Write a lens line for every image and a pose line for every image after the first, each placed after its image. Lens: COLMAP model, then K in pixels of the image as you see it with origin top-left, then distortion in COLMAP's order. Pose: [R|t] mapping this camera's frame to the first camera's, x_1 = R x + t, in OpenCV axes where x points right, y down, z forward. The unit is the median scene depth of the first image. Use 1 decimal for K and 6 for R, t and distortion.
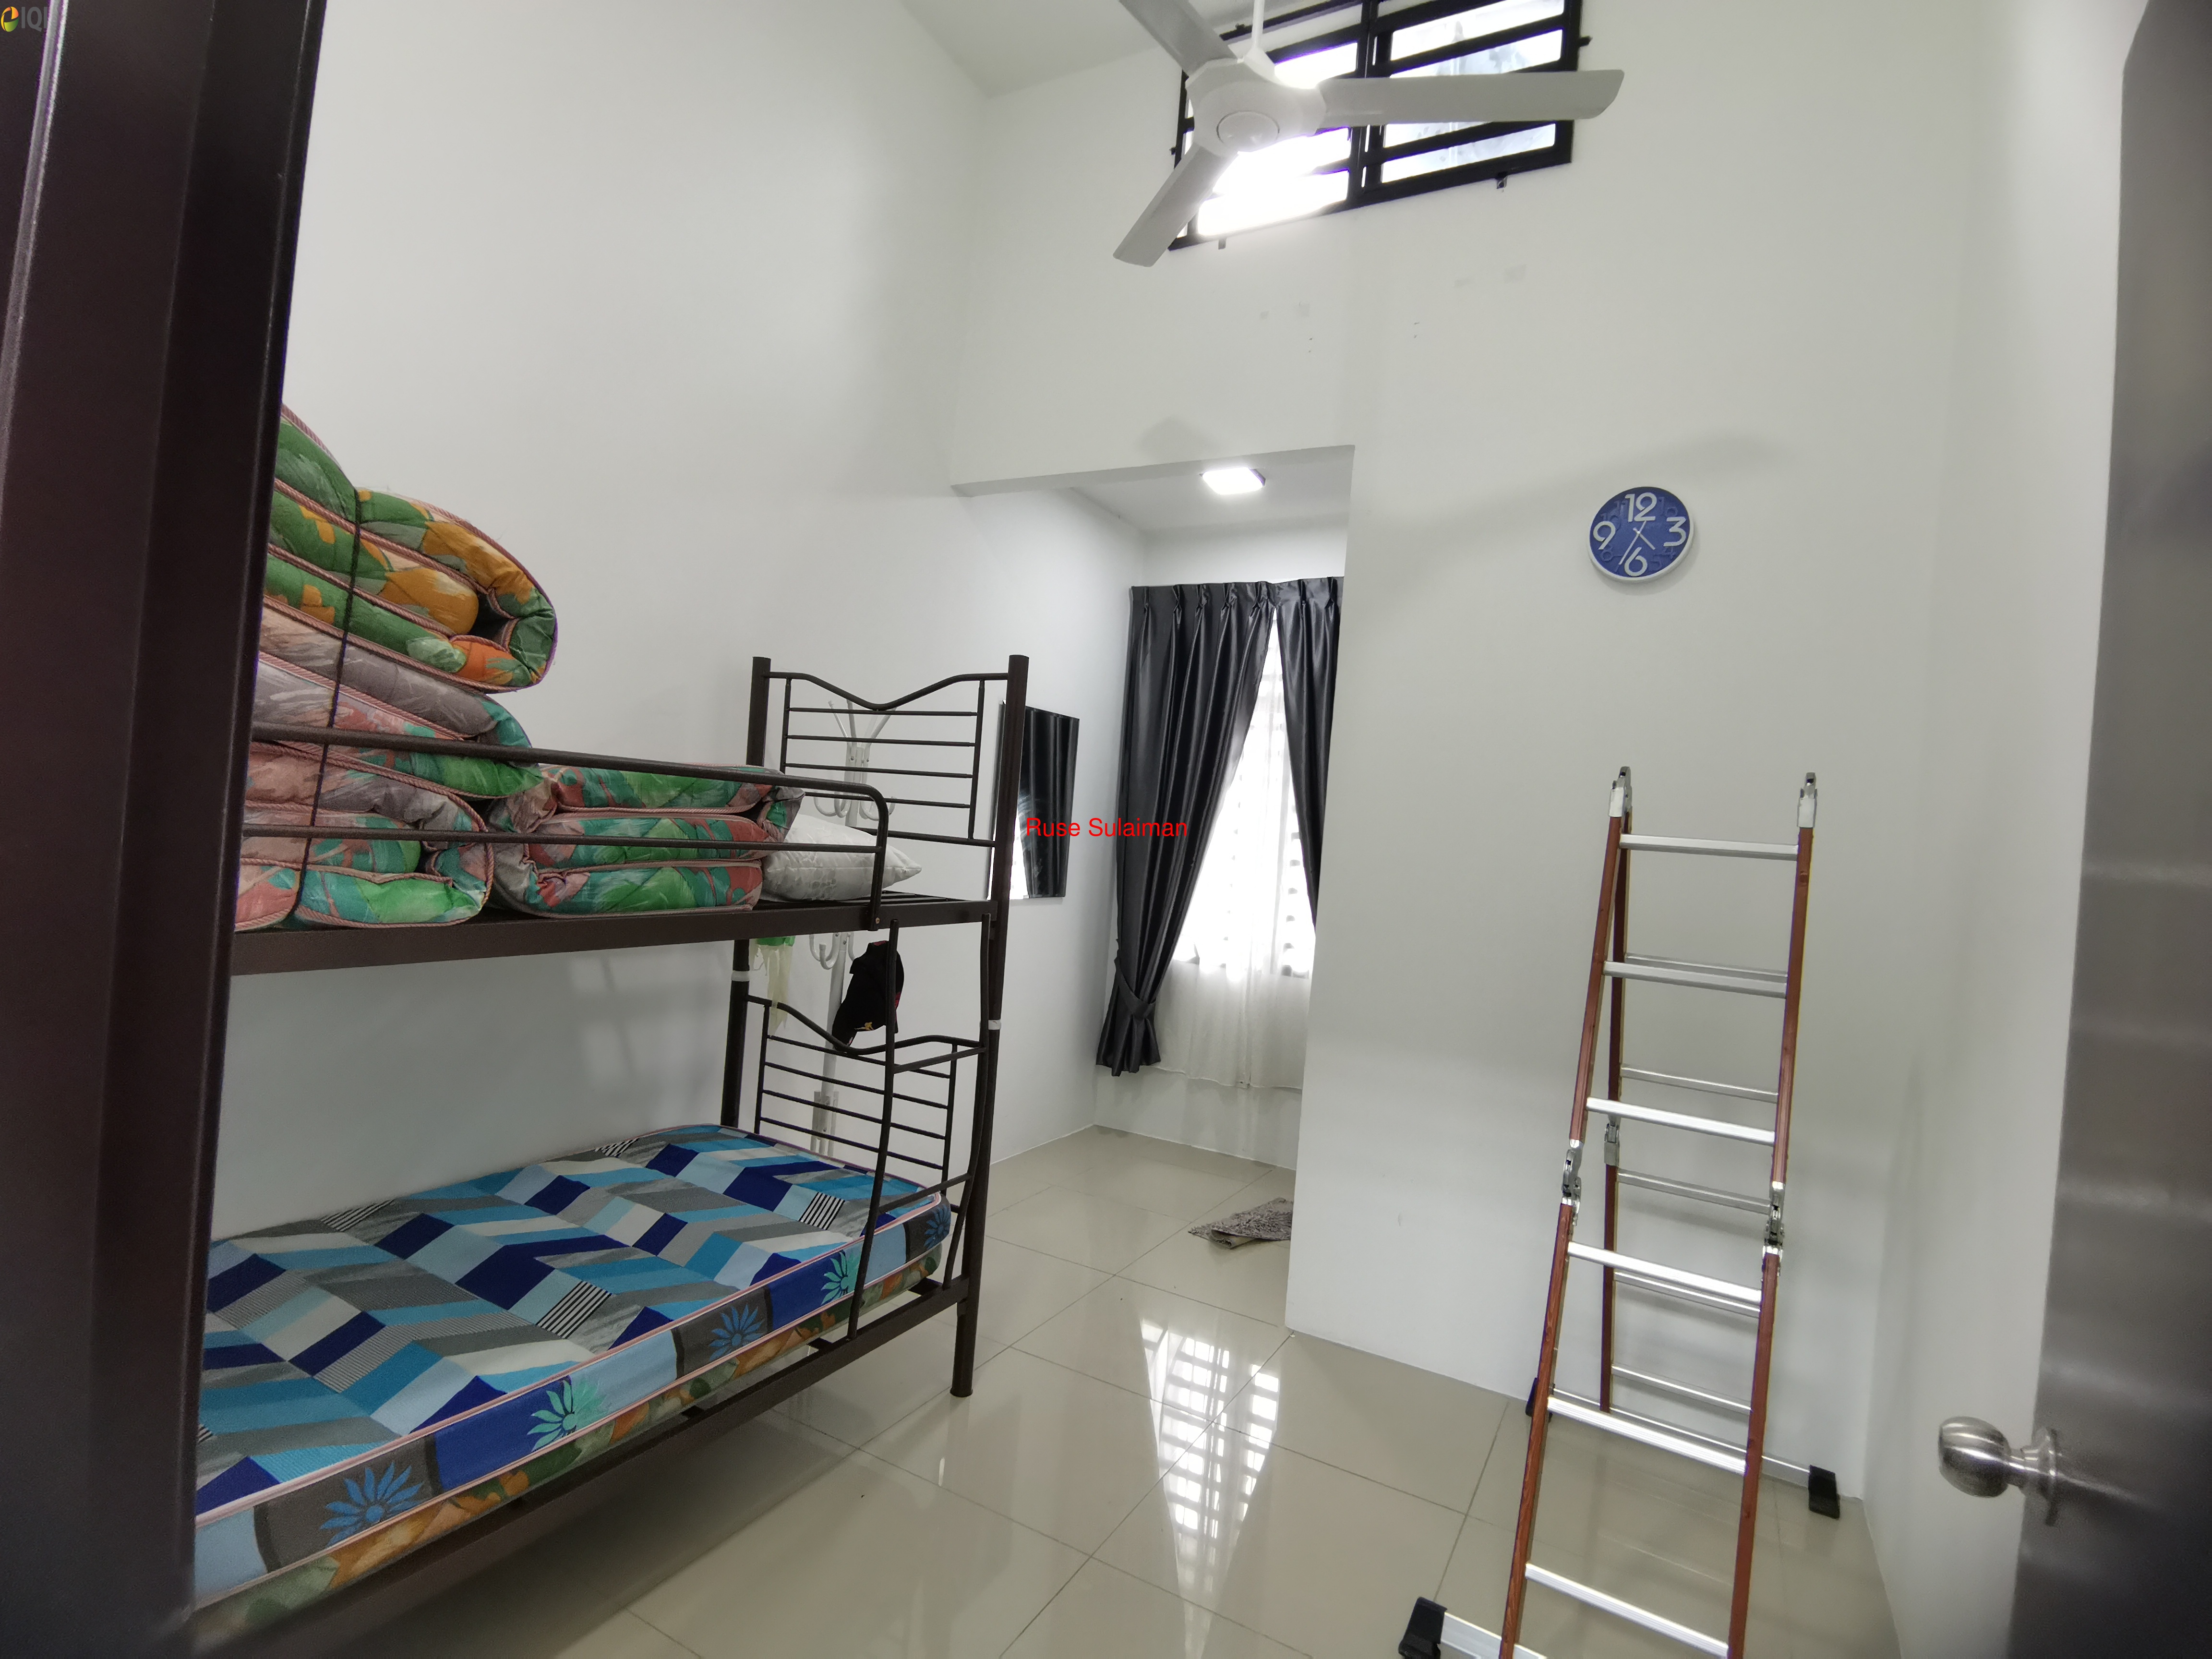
lens RADIAL K [[1094.6, 0, 1098.4], [0, 1094.6, 831.9], [0, 0, 1]] dist [-0.000675, -0.011720]
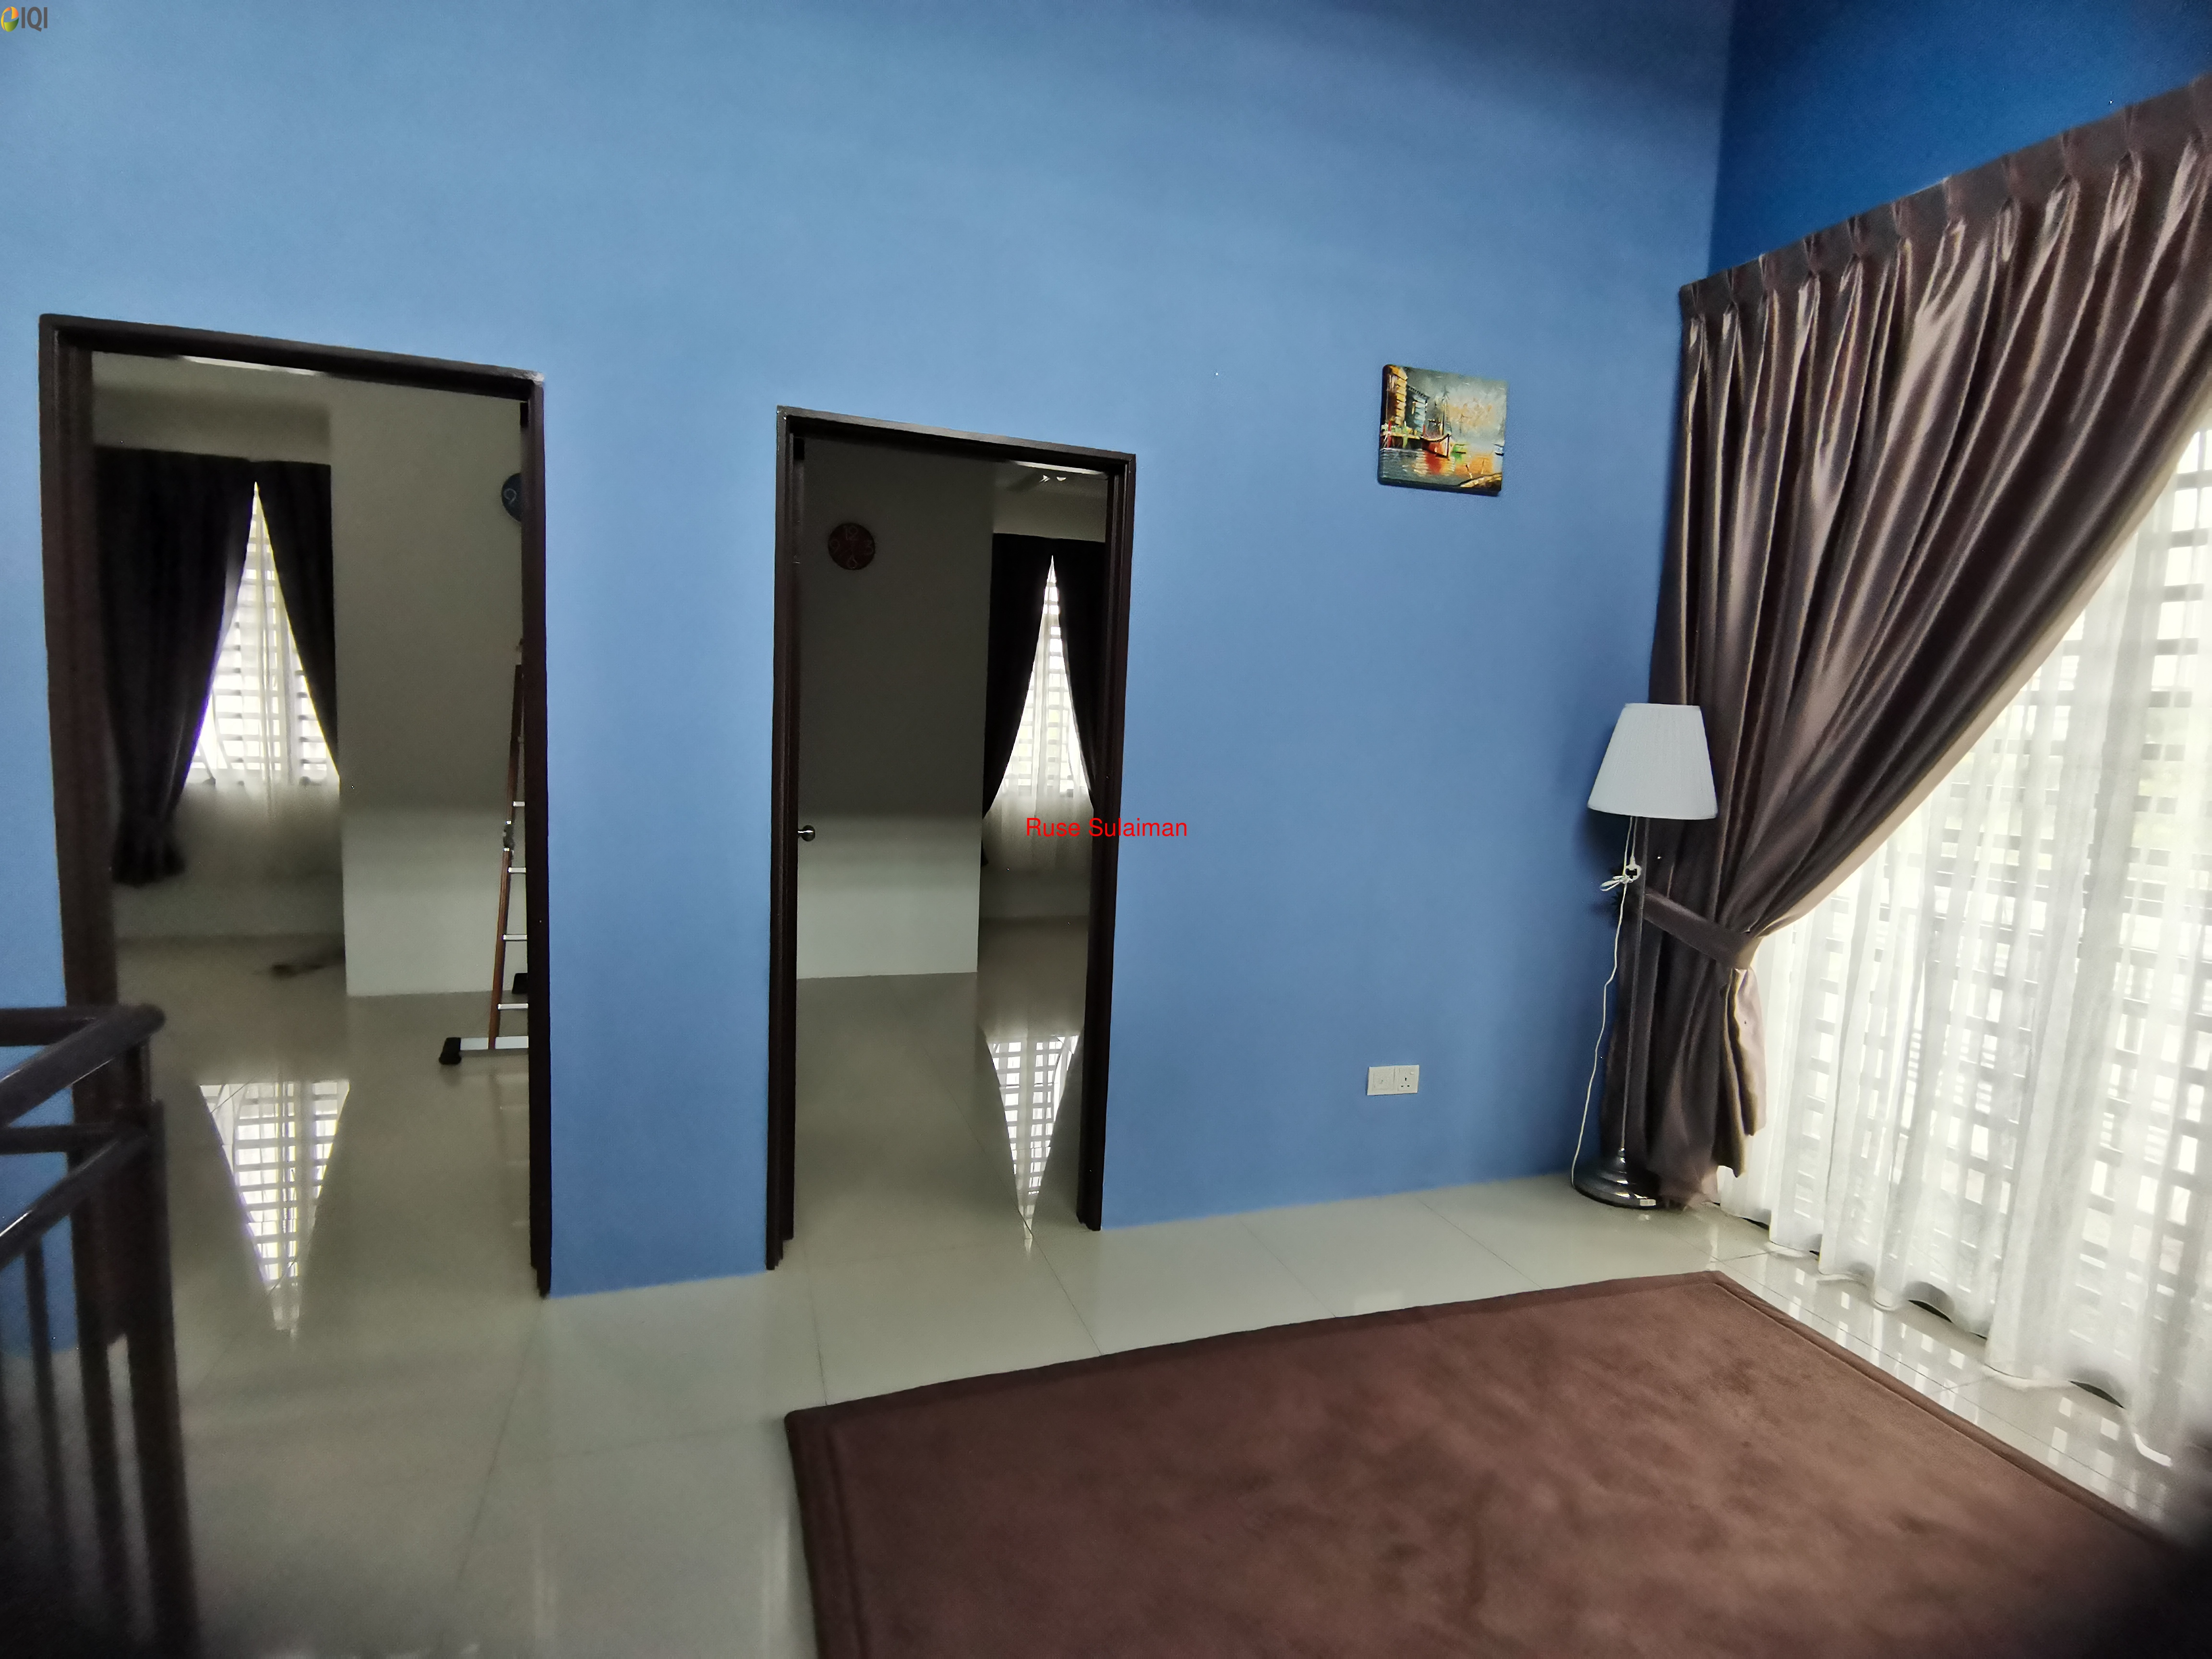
lens RADIAL K [[1094.6, 0, 1098.4], [0, 1094.6, 831.9], [0, 0, 1]] dist [-0.000675, -0.011720]
pose [[0.667524, -0.129196, 0.733294, -0.147061], [0.008472, 0.986086, 0.166023, -0.016298], [-0.744540, -0.104612, 0.659331, -0.516632]]
